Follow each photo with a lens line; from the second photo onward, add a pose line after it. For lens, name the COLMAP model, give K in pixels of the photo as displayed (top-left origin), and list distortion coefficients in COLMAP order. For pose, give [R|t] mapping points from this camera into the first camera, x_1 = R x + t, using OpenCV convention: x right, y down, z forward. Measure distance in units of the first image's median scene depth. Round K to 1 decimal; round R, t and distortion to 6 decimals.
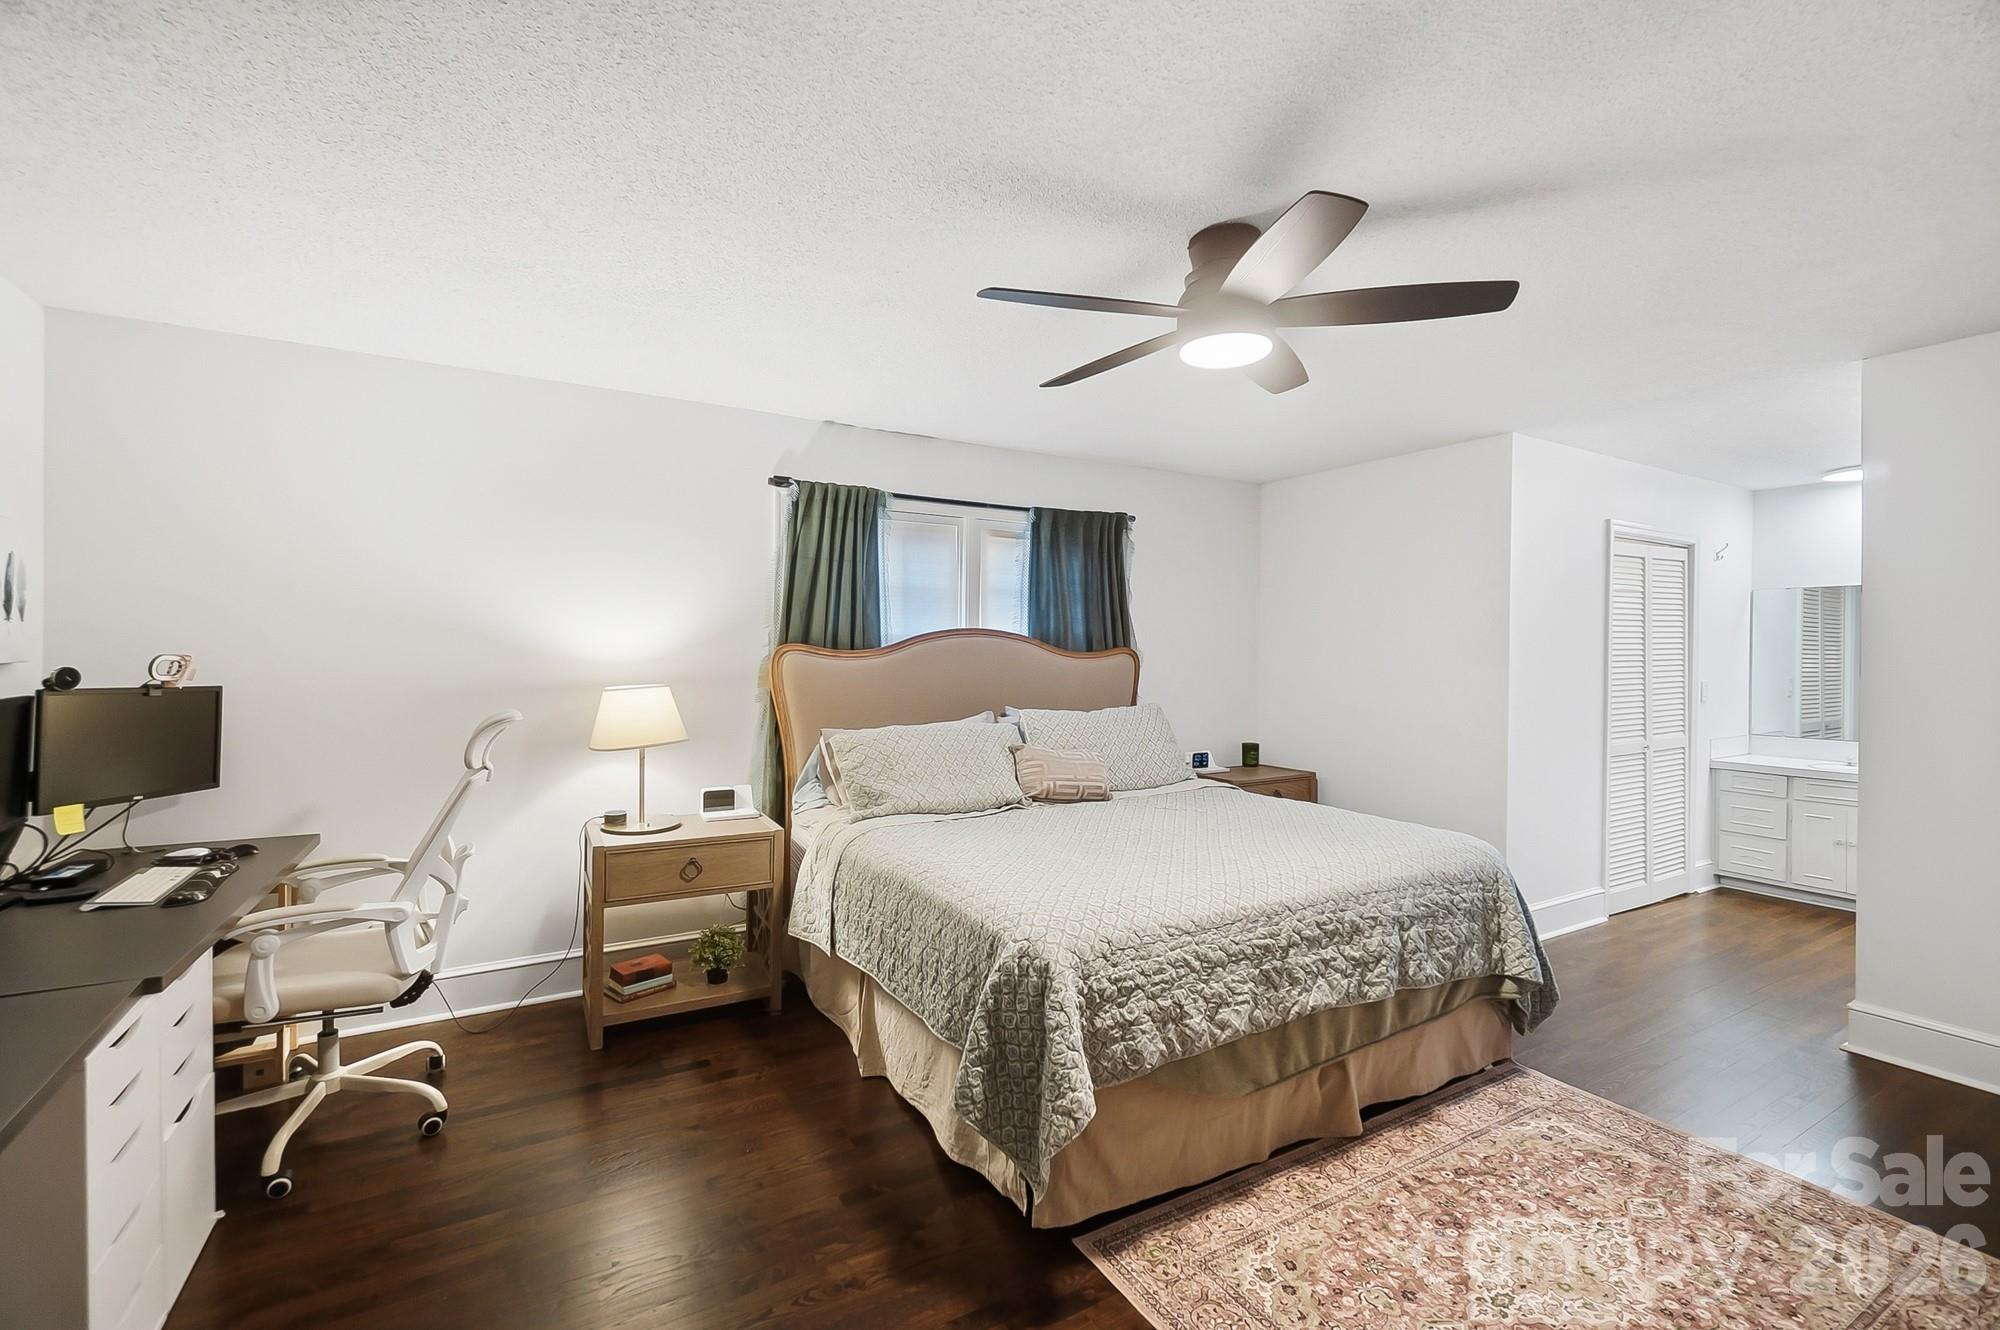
lens RADIAL K [[869.6, 0, 990.2], [0, 869.6, 655.8], [0, 0, 1]] dist [0.003570, -0.000056]
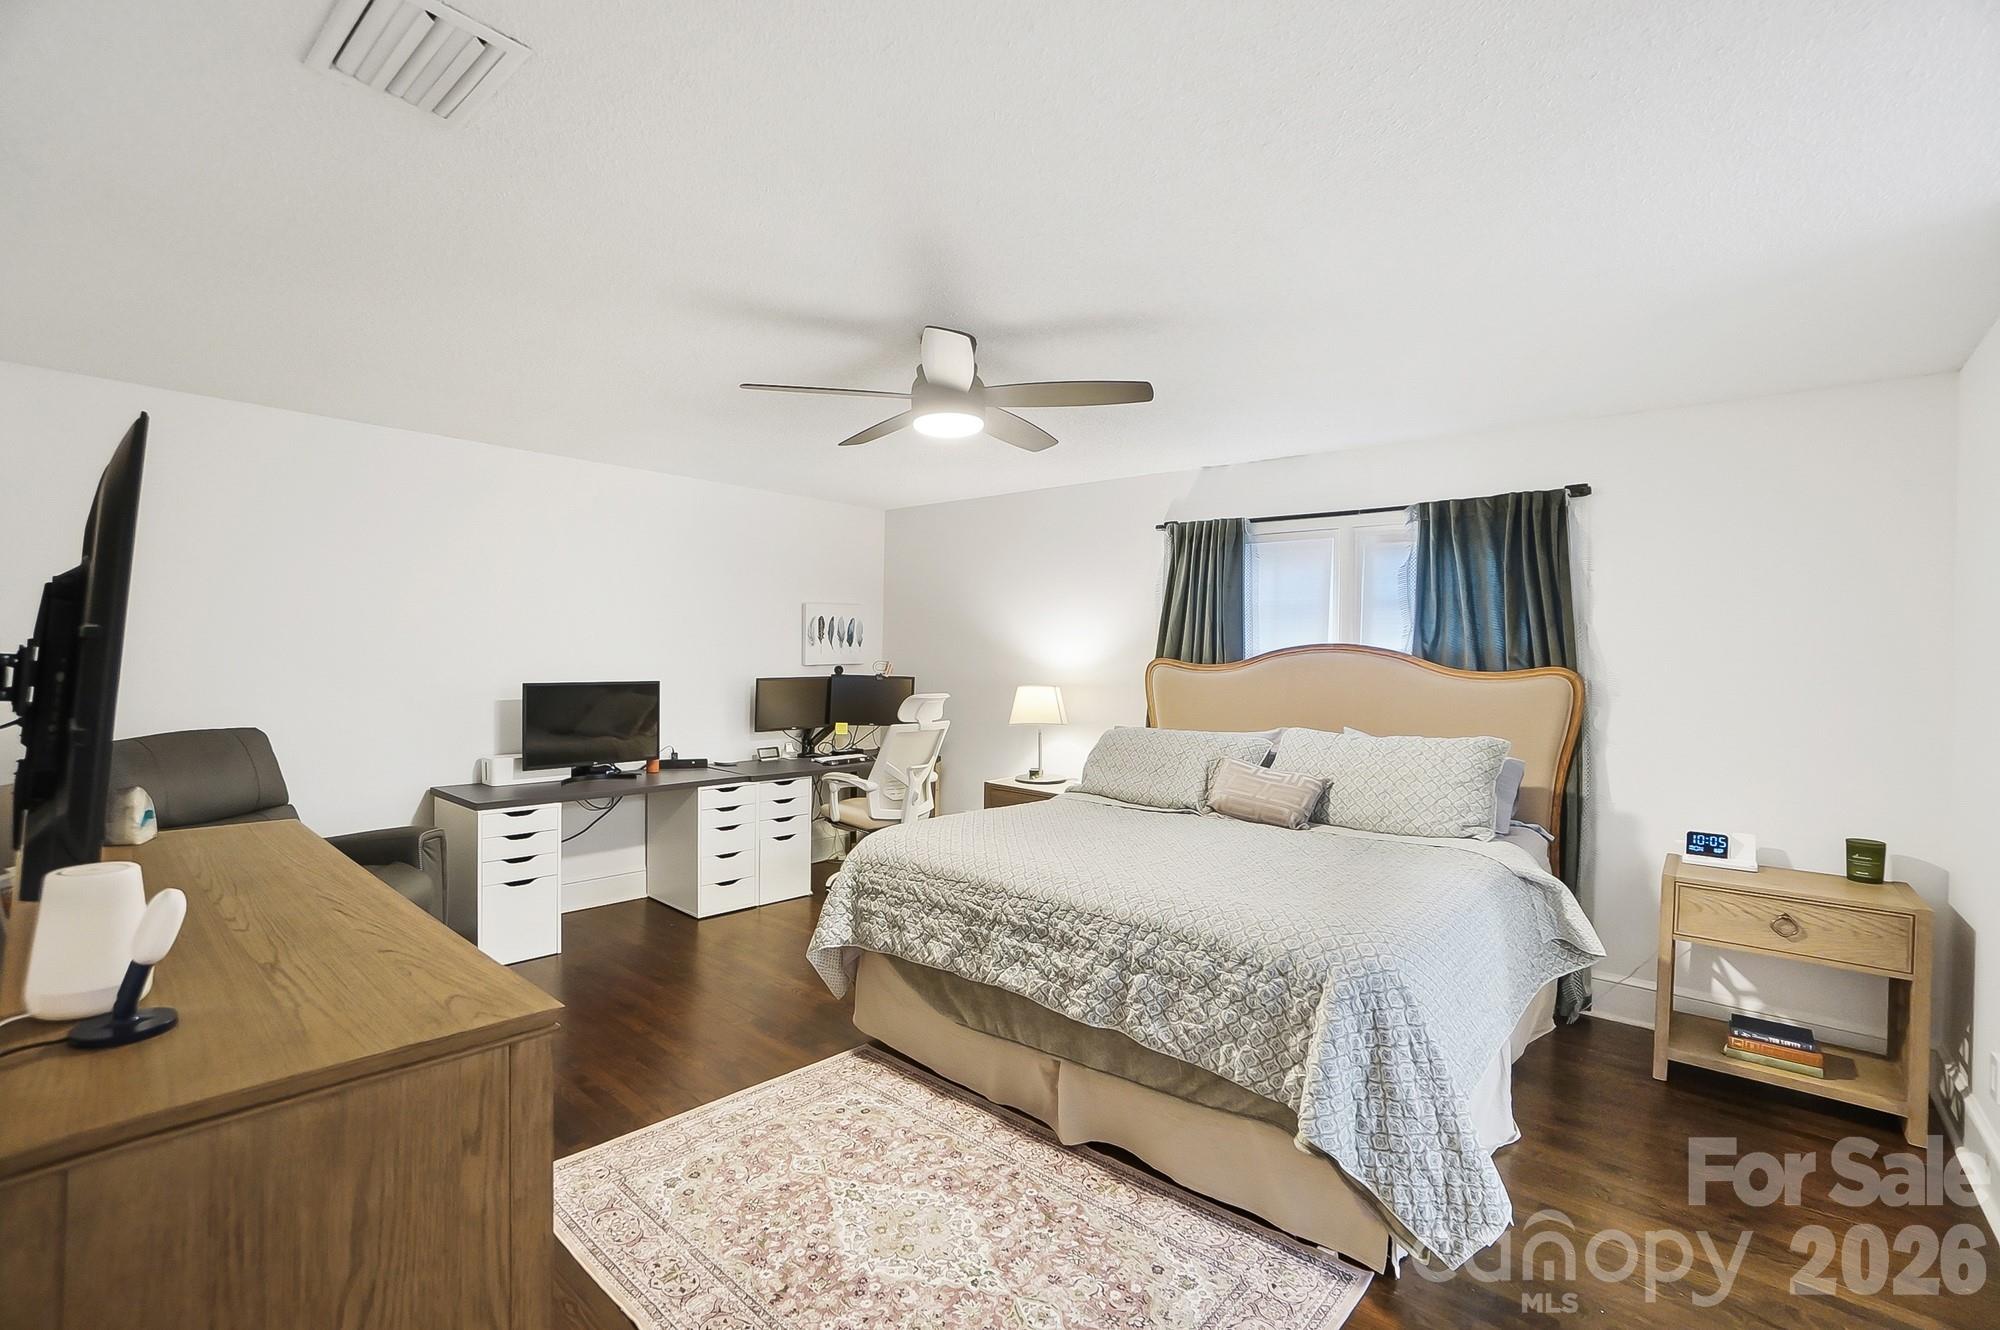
lens RADIAL K [[869.6, 0, 989.1], [0, 869.6, 658.7], [0, 0, 1]] dist [0.003570, -0.000056]
pose [[0.323908, 0.006769, -0.946064, 0.965535], [-0.017607, 0.999844, 0.001126, -0.011435], [0.945925, 0.016292, 0.323977, 0.412489]]
